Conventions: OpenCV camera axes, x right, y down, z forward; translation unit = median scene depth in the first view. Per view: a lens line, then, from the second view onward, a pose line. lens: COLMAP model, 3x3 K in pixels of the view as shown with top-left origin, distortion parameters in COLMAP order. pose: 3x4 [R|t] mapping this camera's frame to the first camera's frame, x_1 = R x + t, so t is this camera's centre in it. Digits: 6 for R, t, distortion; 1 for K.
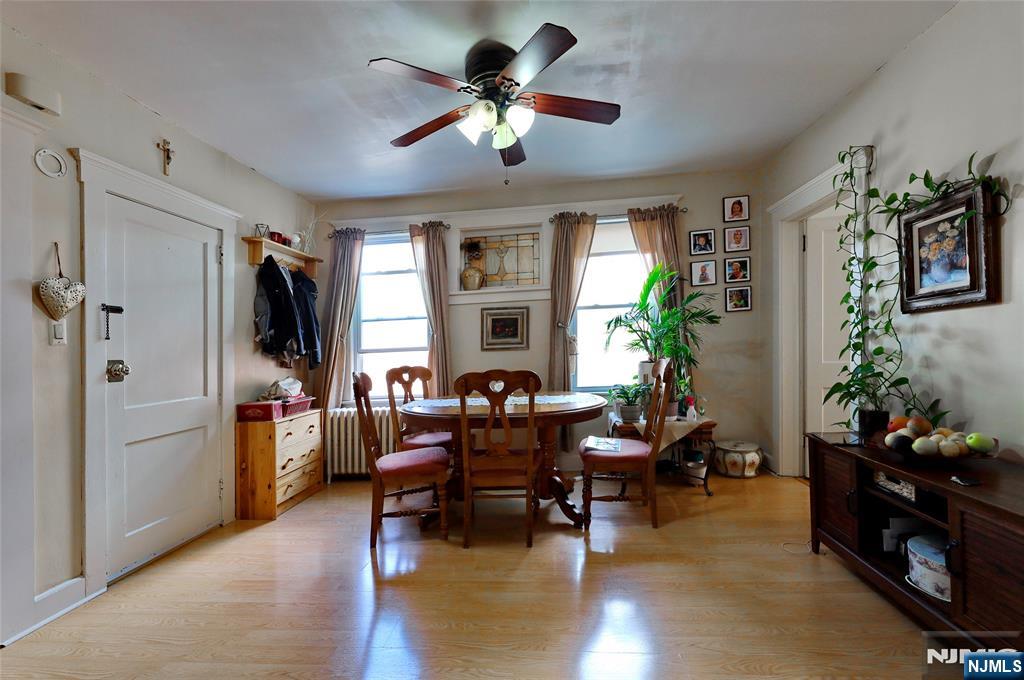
lens RADIAL K [[433.7, 0, 514.5], [0, 433.7, 341.3], [0, 0, 1]] dist [0.000319, -0.000137]
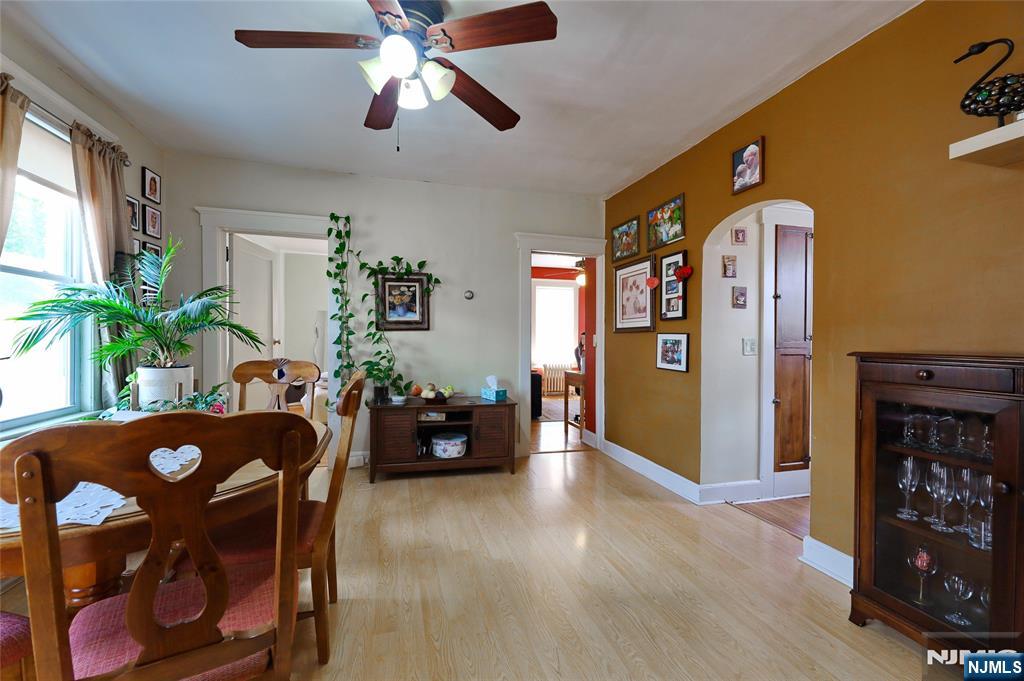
lens RADIAL K [[433.7, 0, 513.9], [0, 433.7, 347.7], [0, 0, 1]] dist [0.000319, -0.000137]
pose [[-0.368968, 0.010823, 0.929379, -1.007116], [-0.012609, 0.999782, -0.016648, 0.029809], [-0.929357, -0.017861, -0.368751, 1.230614]]
